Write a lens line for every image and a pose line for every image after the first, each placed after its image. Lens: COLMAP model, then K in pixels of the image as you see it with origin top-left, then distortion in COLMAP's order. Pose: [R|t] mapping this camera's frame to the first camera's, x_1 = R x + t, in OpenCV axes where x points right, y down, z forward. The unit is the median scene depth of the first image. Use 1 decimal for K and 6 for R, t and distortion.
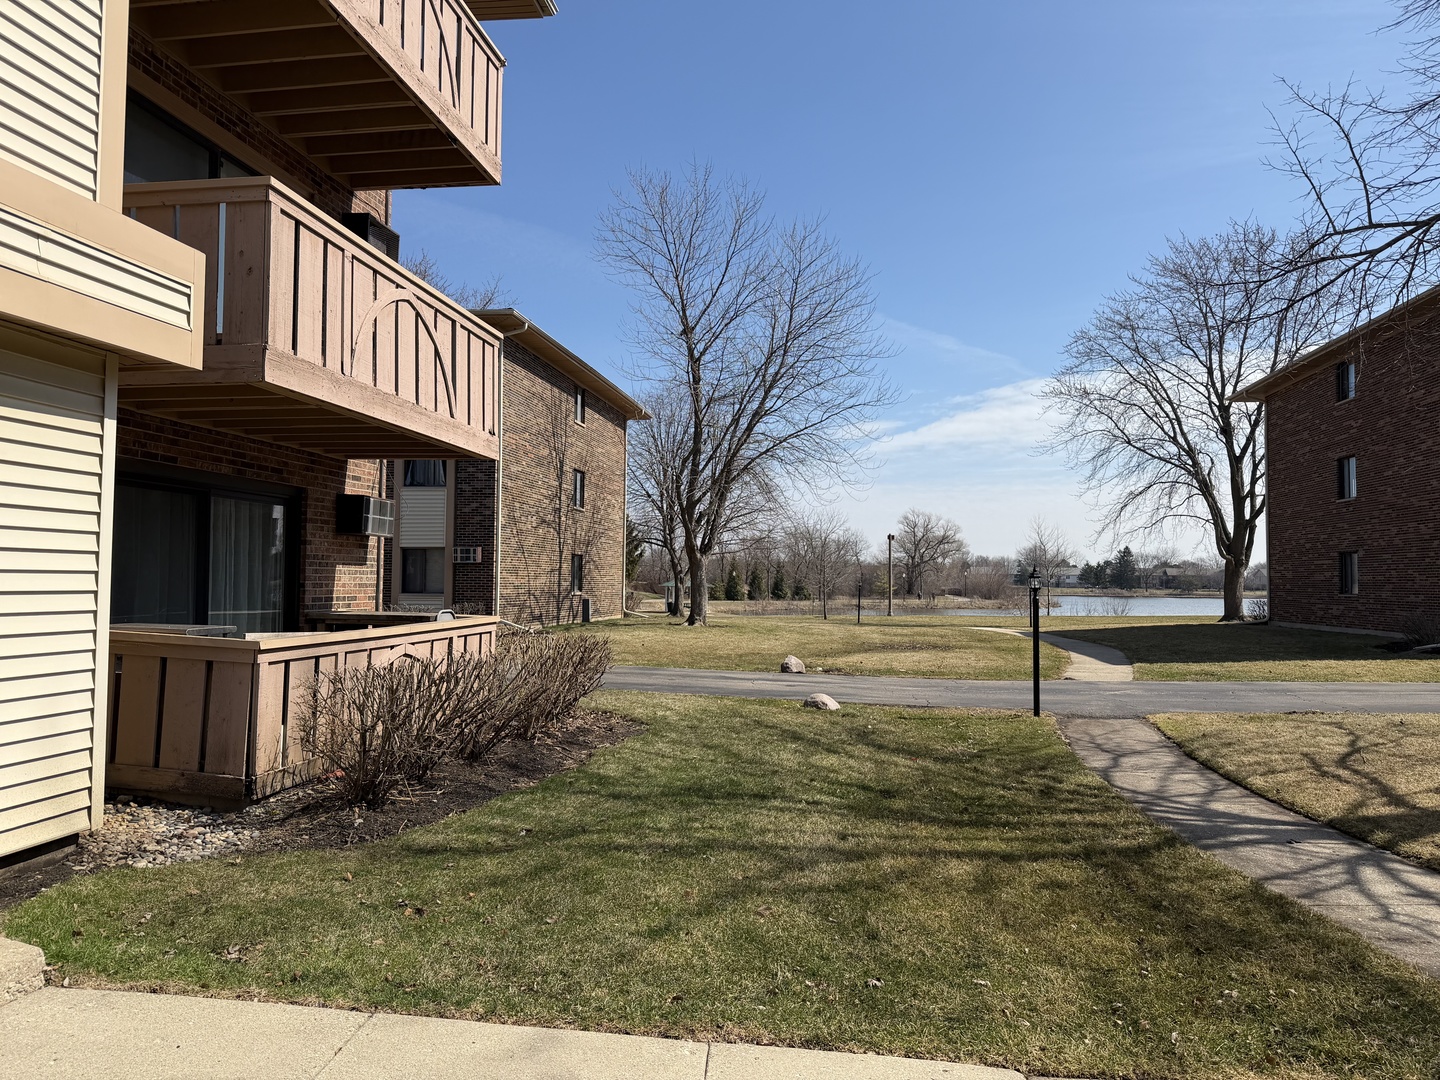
lens RADIAL K [[993.6, 0, 717.9], [0, 993.6, 543.7], [0, 0, 1]] dist [0.095029, -0.126990]
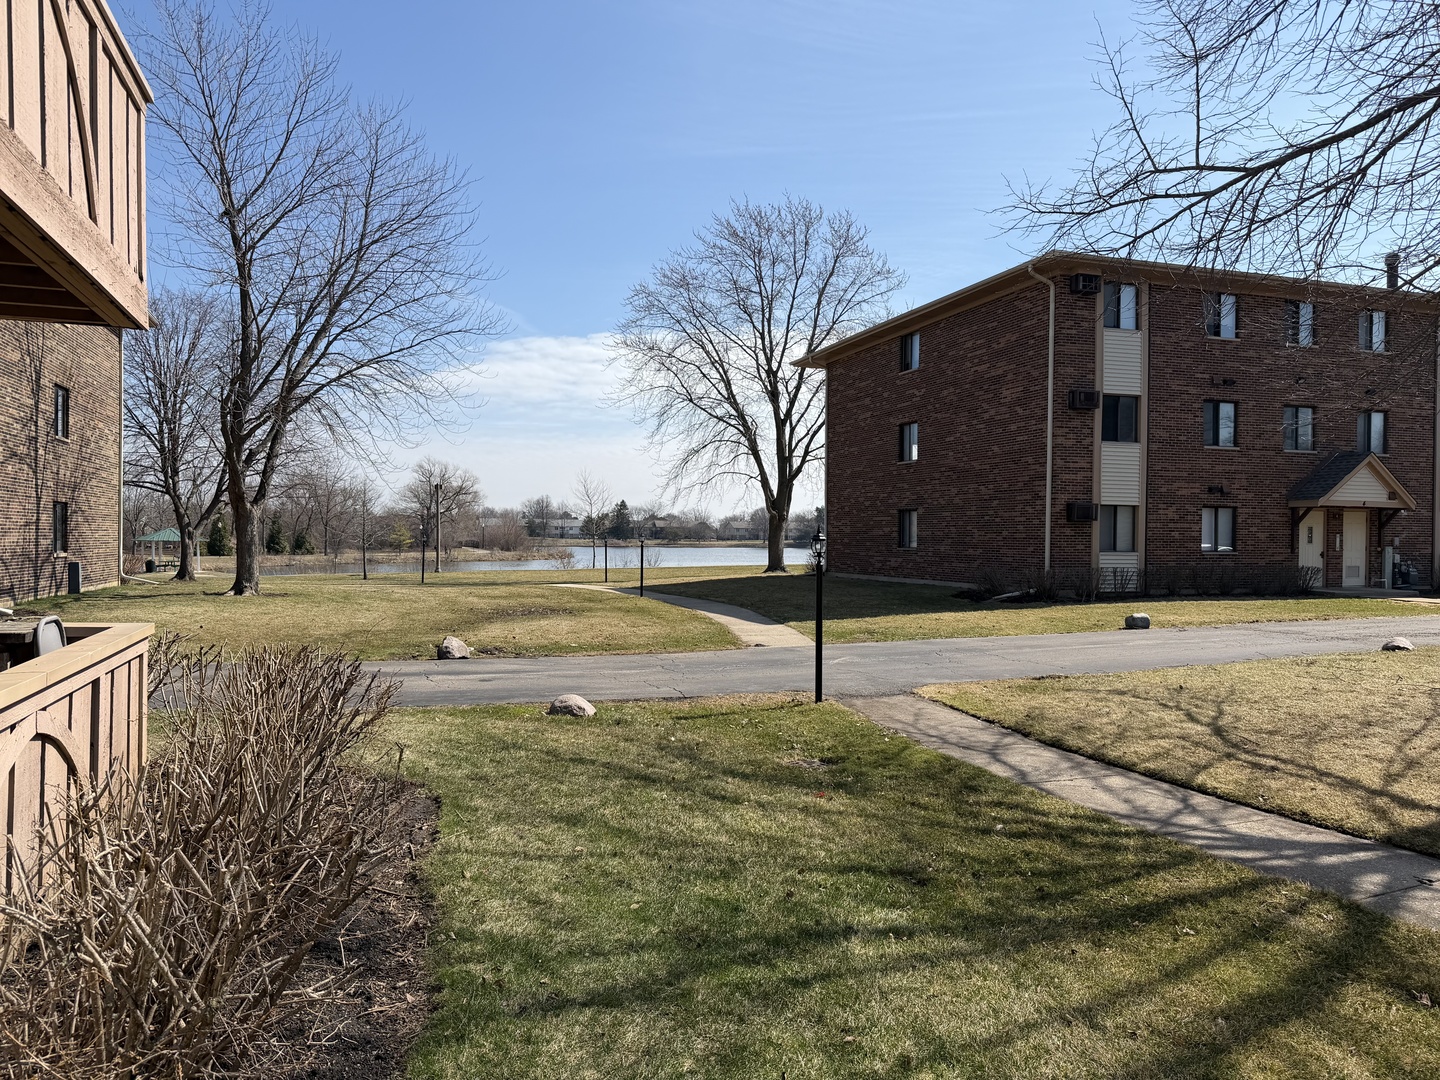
lens RADIAL K [[993.6, 0, 717.9], [0, 993.6, 543.7], [0, 0, 1]] dist [0.095029, -0.126990]
pose [[0.883624, -0.005956, 0.468159, -0.061018], [-0.016921, 0.998860, 0.044645, 0.000274], [-0.467891, -0.047371, 0.882516, 0.116318]]
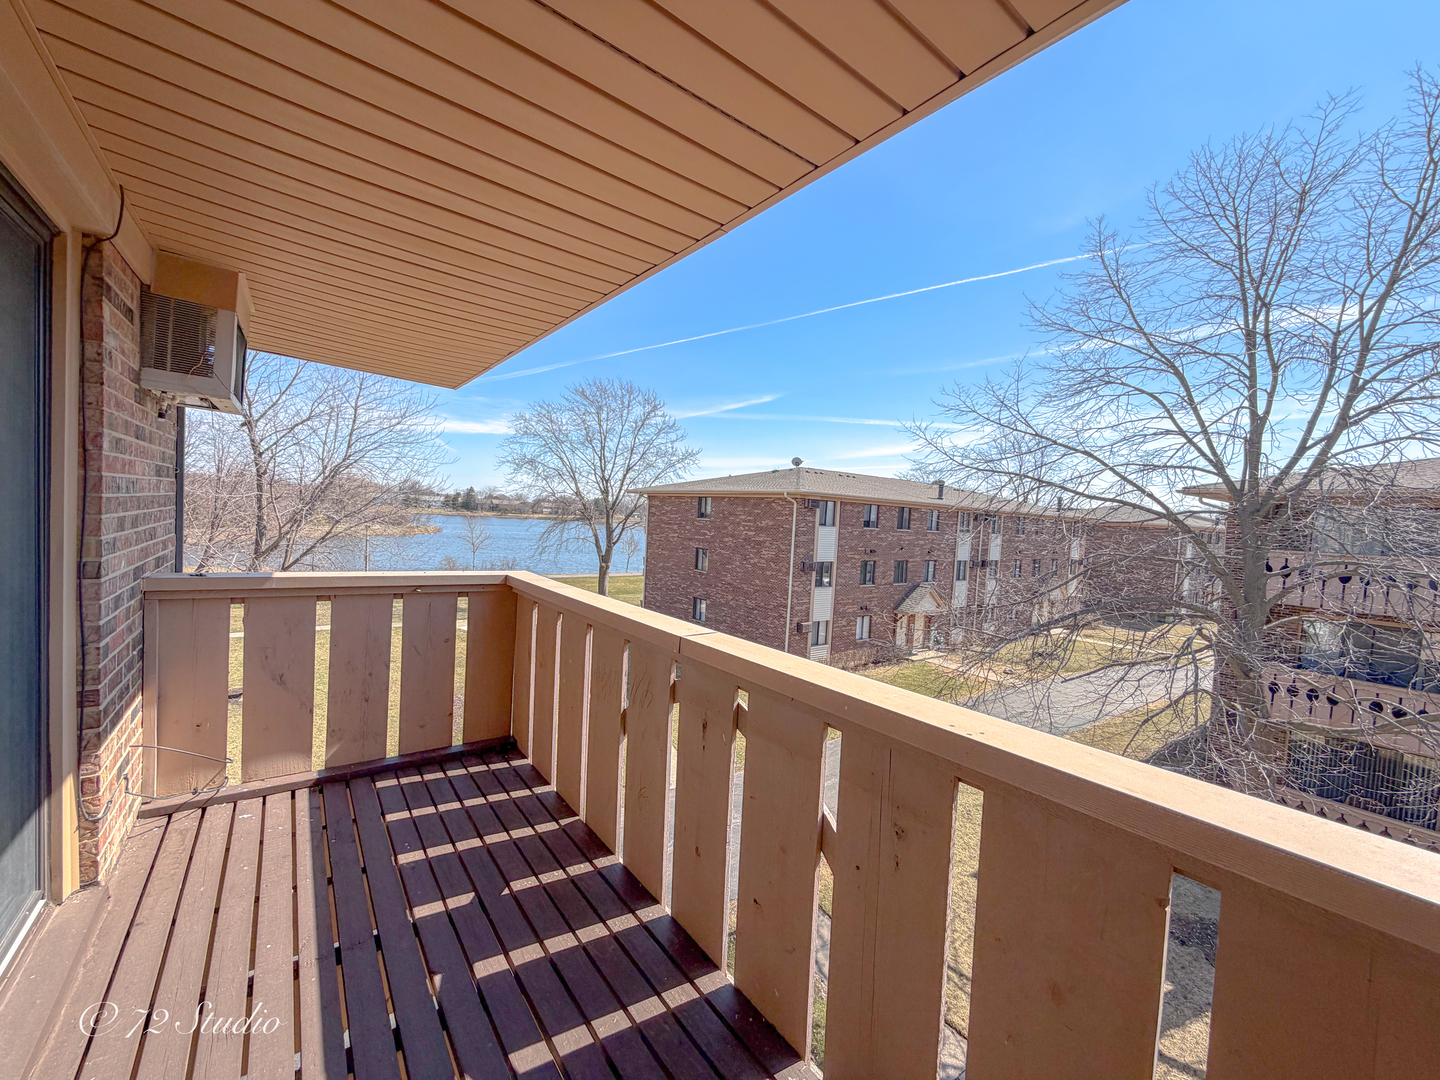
lens RADIAL K [[576.6, 0, 720.0], [0, 576.6, 540.0], [0, 0, 1]] dist [0.002462, -0.000001]
pose [[0.692971, -0.004092, 0.720954, -0.117507], [-0.072103, 0.994577, 0.074950, -0.162192], [-0.717351, -0.103921, 0.688918, 0.202980]]
